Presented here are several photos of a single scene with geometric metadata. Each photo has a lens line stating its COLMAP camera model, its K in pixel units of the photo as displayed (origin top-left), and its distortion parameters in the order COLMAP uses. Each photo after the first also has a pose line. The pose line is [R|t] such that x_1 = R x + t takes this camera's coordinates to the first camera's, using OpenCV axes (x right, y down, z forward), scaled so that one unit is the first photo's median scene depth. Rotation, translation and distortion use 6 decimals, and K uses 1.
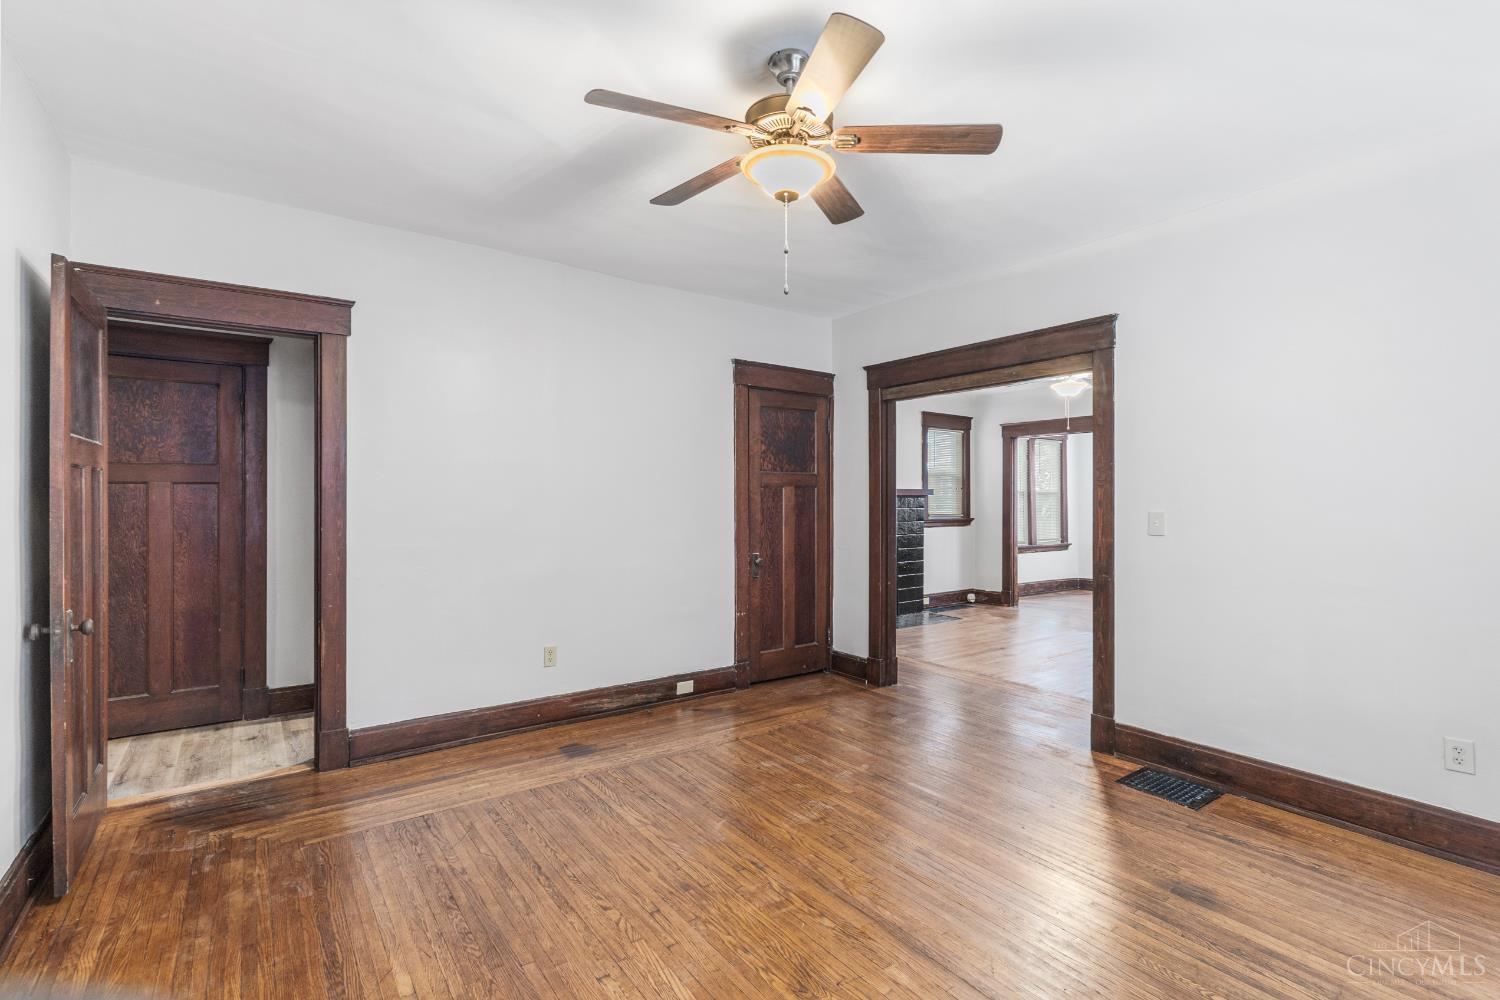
lens RADIAL K [[700.7, 0, 743.1], [0, 700.7, 495.8], [0, 0, 1]] dist [0.000146, 0.000022]
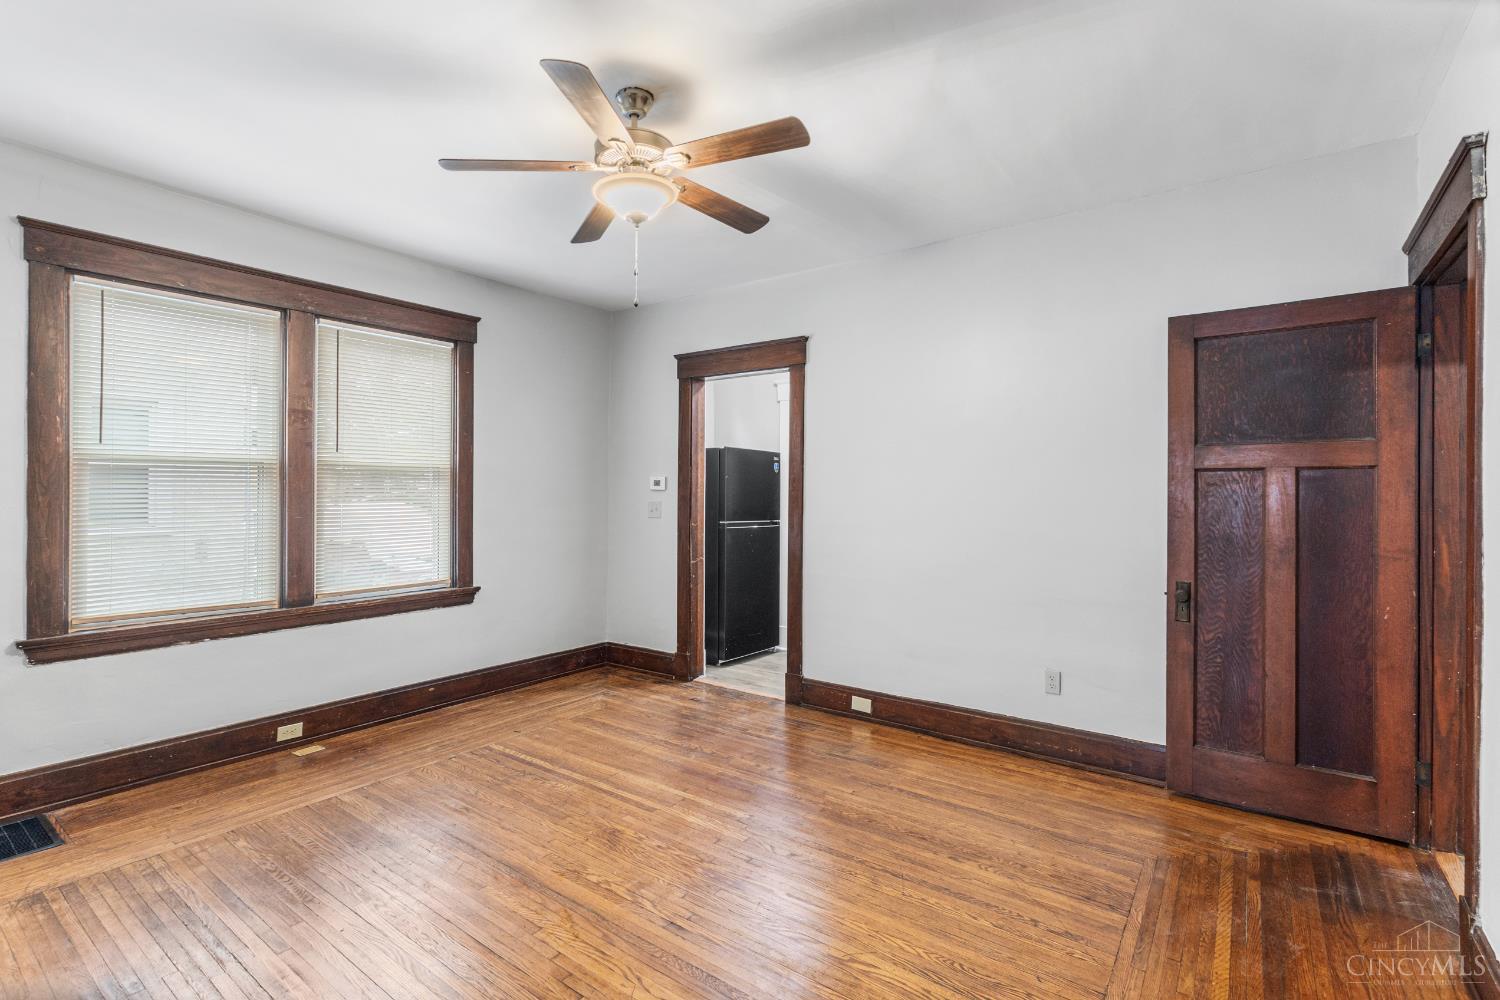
lens RADIAL K [[700.7, 0, 743.1], [0, 700.7, 495.8], [0, 0, 1]] dist [0.000146, 0.000022]
pose [[-0.954740, -0.007652, -0.297342, 0.216188], [-0.007190, 0.999971, -0.002648, 0.013613], [0.297354, -0.000390, -0.954767, 2.015152]]
